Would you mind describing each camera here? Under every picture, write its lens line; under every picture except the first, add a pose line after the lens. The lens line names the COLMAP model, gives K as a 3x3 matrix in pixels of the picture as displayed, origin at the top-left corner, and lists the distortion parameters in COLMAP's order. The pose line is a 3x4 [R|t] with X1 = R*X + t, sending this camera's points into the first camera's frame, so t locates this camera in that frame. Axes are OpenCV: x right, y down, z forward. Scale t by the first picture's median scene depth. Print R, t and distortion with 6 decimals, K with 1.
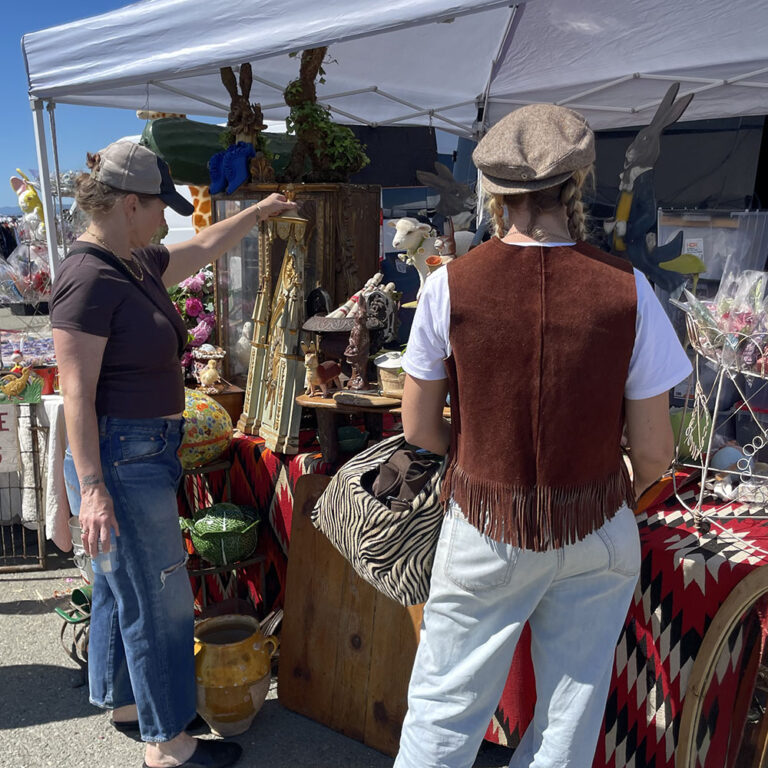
lens RADIAL K [[614.7, 0, 383.6], [0, 614.7, 413.9], [0, 0, 1]] dist [0.123532, -0.101492]
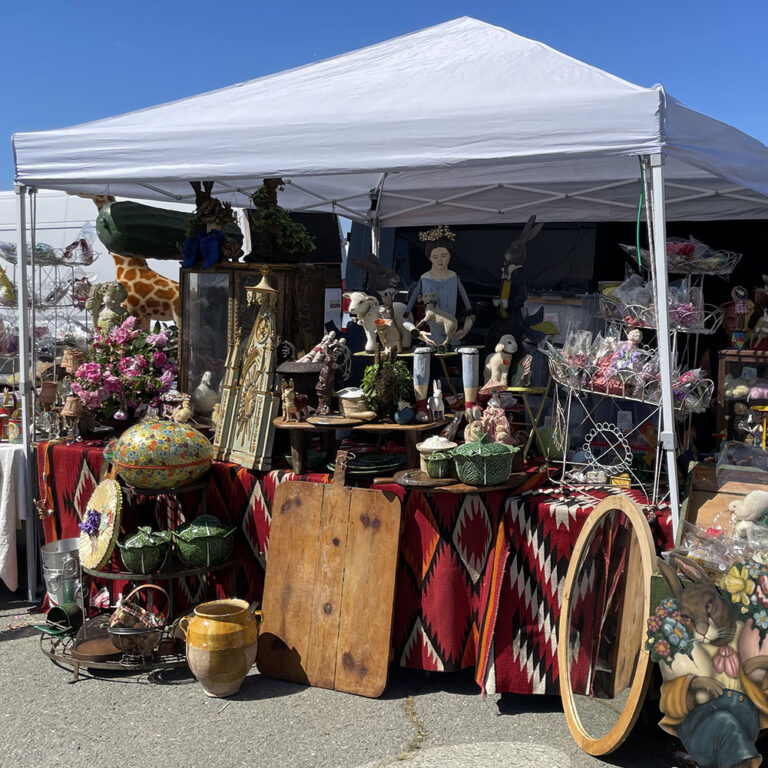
lens RADIAL K [[614.7, 0, 383.6], [0, 614.7, 413.9], [0, 0, 1]] dist [0.123532, -0.101492]
pose [[0.983726, -0.010629, 0.179361, -0.137648], [0.029532, 0.994237, -0.103054, 0.087287], [-0.177232, 0.106674, 0.978371, -0.289352]]
